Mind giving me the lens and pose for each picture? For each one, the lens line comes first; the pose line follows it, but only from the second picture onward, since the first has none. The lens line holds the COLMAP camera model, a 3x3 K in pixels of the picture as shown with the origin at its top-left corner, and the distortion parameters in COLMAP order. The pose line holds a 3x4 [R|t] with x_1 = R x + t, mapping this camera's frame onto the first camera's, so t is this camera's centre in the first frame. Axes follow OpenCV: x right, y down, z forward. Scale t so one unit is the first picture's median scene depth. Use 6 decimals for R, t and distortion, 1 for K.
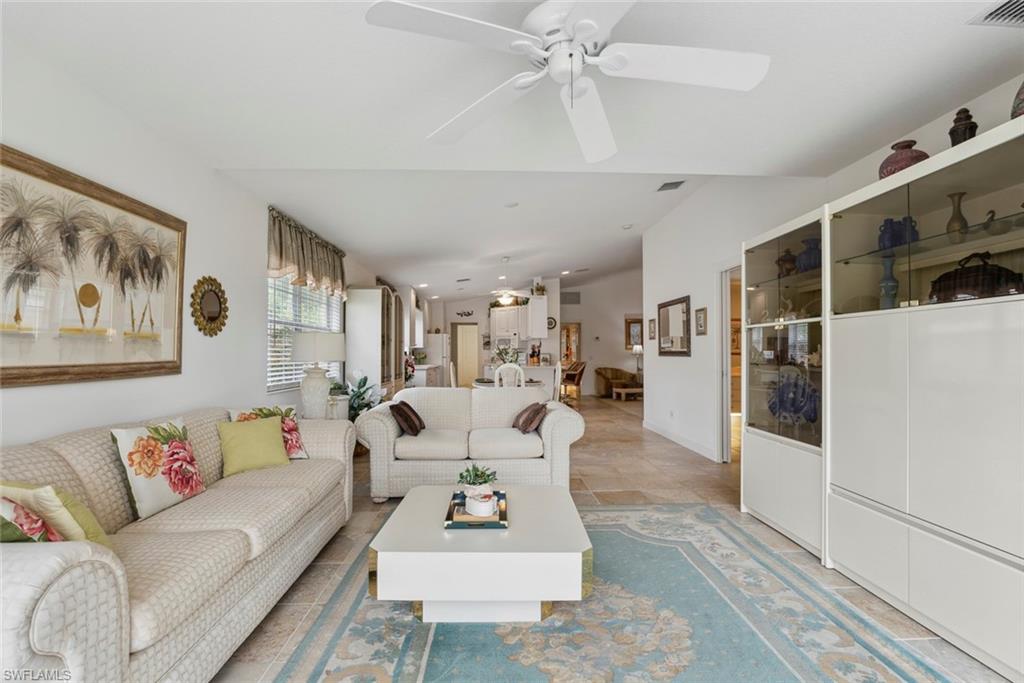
lens RADIAL K [[468.2, 0, 511.7], [0, 468.2, 348.4], [0, 0, 1]] dist [-0.022203, 0.001830]
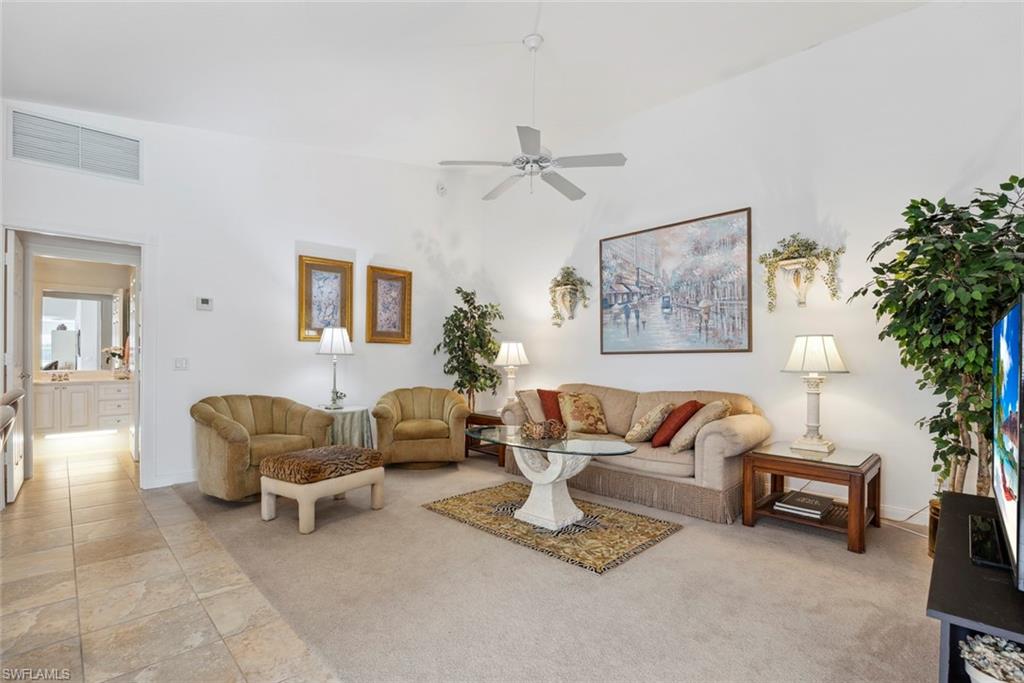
lens RADIAL K [[465.3, 0, 520.5], [0, 465.3, 357.8], [0, 0, 1]] dist [-0.022288, 0.000573]
pose [[0.733873, 0.006551, 0.679256, 0.564298], [-0.021195, 0.999687, 0.013259, 0.032146], [-0.678956, -0.024127, 0.733782, 2.746684]]
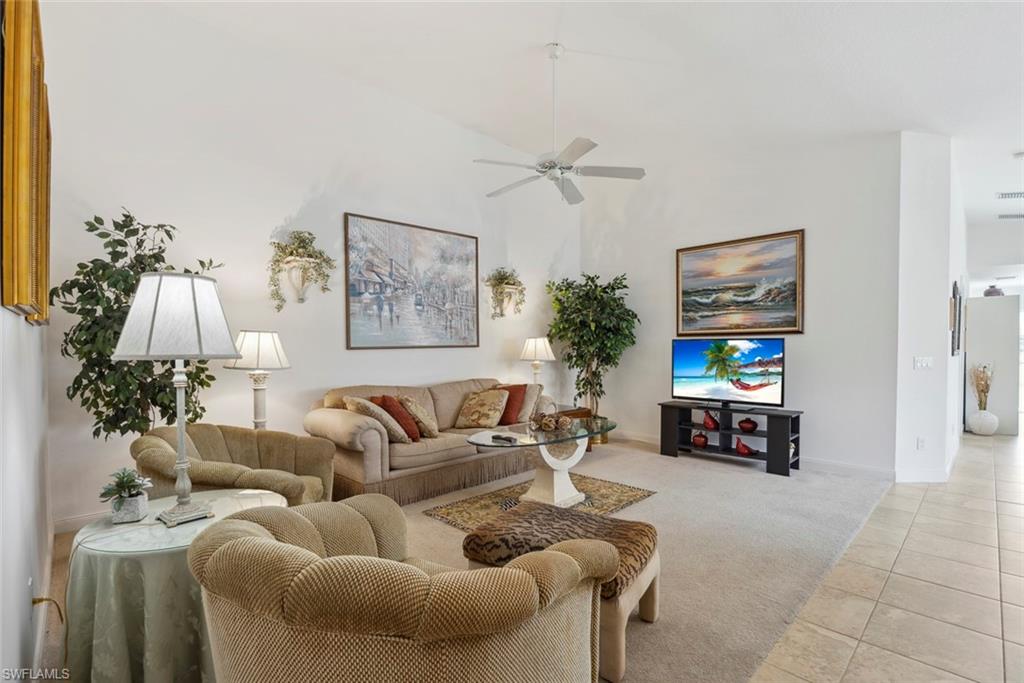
lens RADIAL K [[468.2, 0, 511.7], [0, 468.2, 348.4], [0, 0, 1]] dist [-0.022203, 0.001830]
pose [[-0.660840, 0.003628, 0.750518, 0.528167], [-0.009684, 0.999864, -0.013360, 0.046104], [-0.750464, -0.016096, -0.660715, 4.334775]]
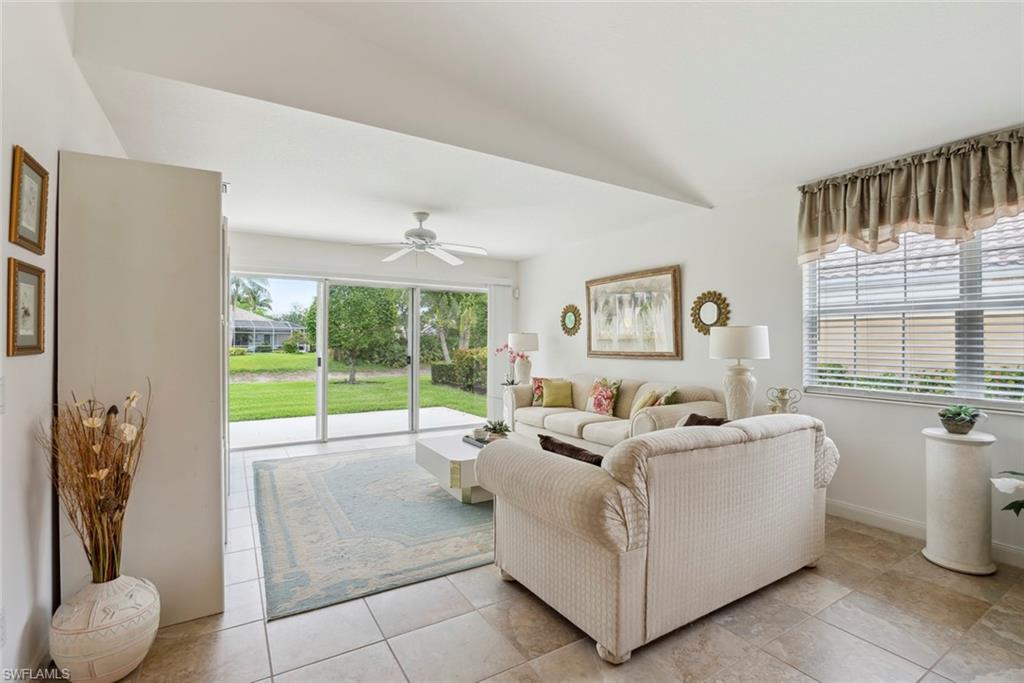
lens RADIAL K [[471.5, 0, 522.0], [0, 471.5, 342.2], [0, 0, 1]] dist [-0.037599, 0.012309]
pose [[-0.870438, 0.001961, -0.492273, 0.513161], [0.005689, 0.999965, -0.006076, -0.000972], [0.492245, -0.008089, -0.870419, 1.981696]]
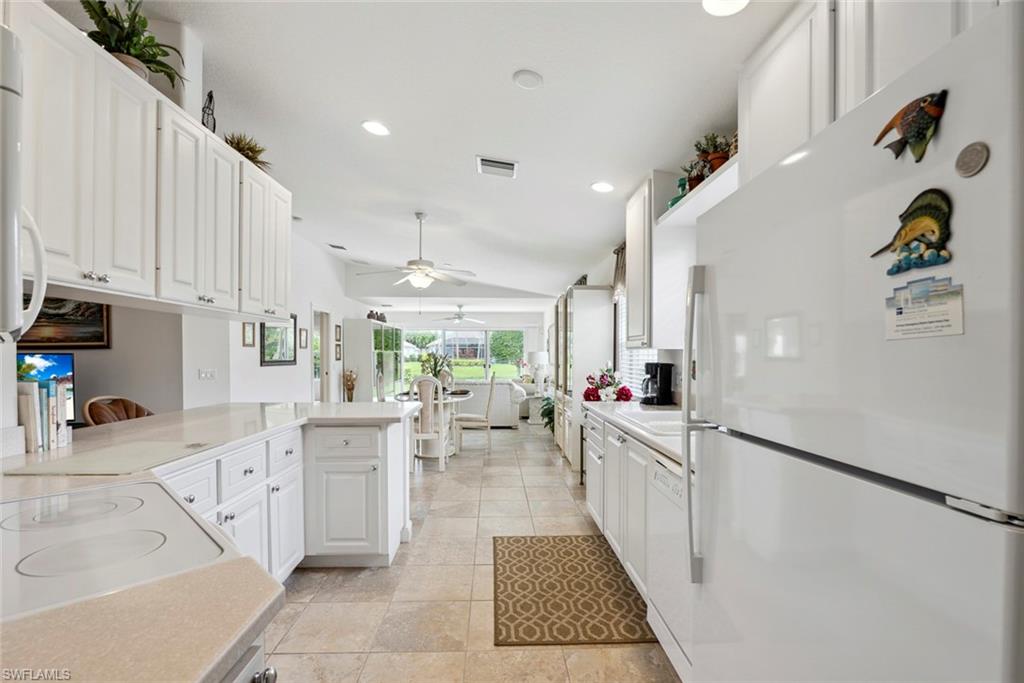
lens RADIAL K [[472.7, 0, 512.2], [0, 472.7, 359.5], [0, 0, 1]] dist [-0.019785, 0.000711]
pose [[-0.999985, 0.003704, 0.003922, -0.355706], [0.003707, 0.999993, 0.000646, 0.010509], [-0.003919, 0.000660, -0.999992, 4.215829]]
